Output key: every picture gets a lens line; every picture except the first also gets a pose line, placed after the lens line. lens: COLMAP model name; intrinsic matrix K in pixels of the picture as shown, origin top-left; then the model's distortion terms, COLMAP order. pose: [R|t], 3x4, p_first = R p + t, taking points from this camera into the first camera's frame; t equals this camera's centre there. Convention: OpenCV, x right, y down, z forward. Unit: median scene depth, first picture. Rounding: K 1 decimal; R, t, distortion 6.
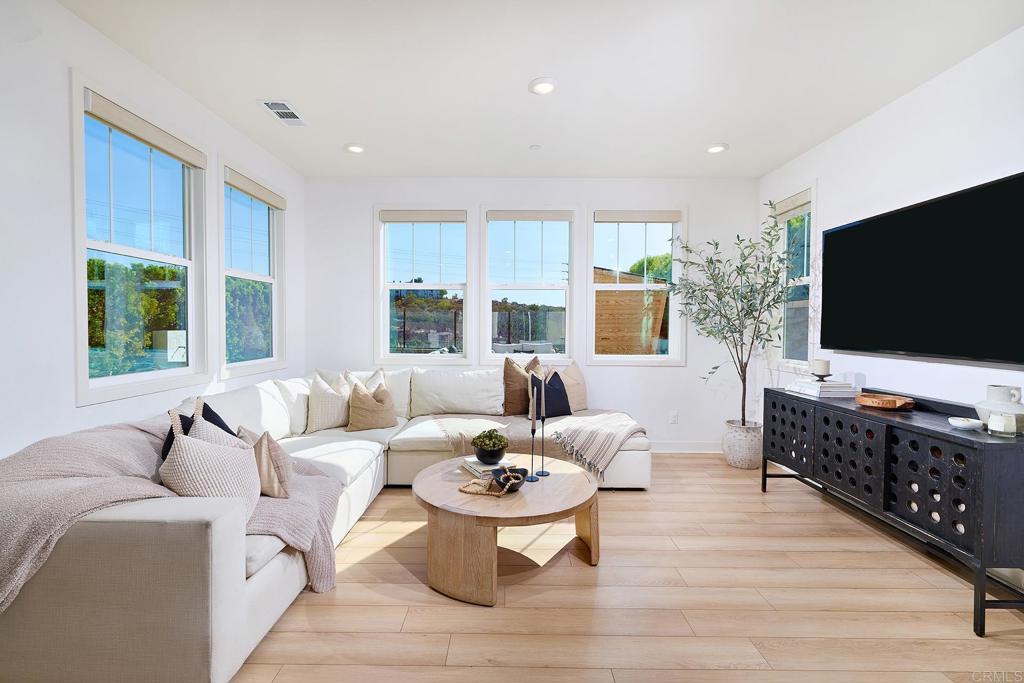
lens RADIAL K [[459.6, 0, 512.0], [0, 459.6, 341.5], [0, 0, 1]] dist [0.002424, 0.000181]
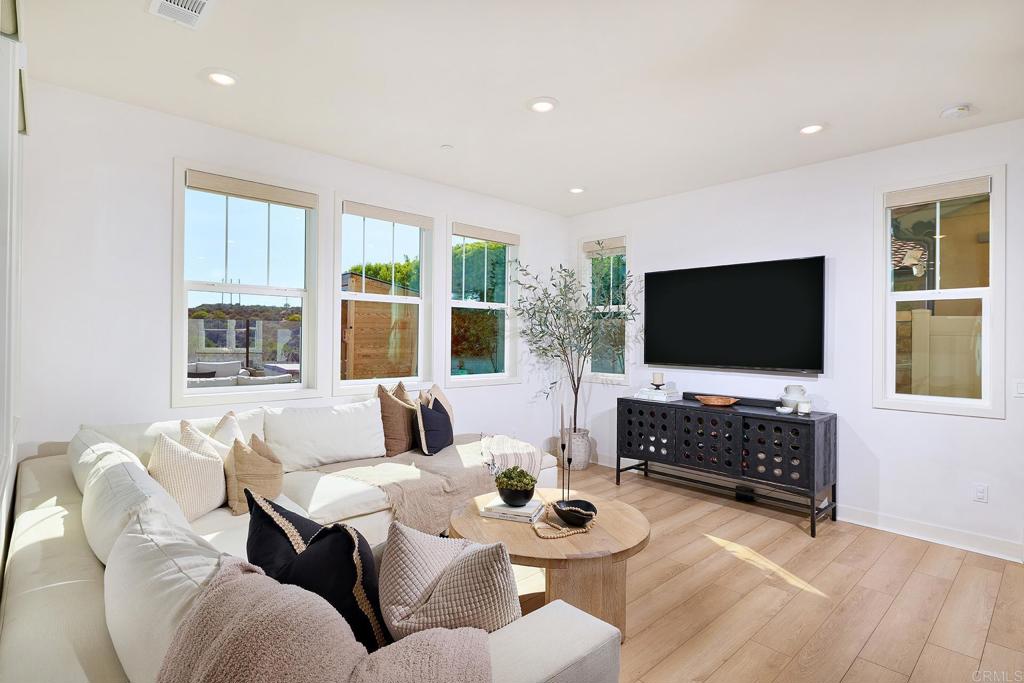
lens RADIAL K [[510.7, 0, 512.0], [0, 510.7, 341.5], [0, 0, 1]] dist [-0.005587, -0.001141]
pose [[0.730340, 0.000219, 0.683084, -0.564450], [0.015656, 0.999732, -0.017059, -0.028084], [-0.682905, 0.023153, 0.730140, 0.211898]]
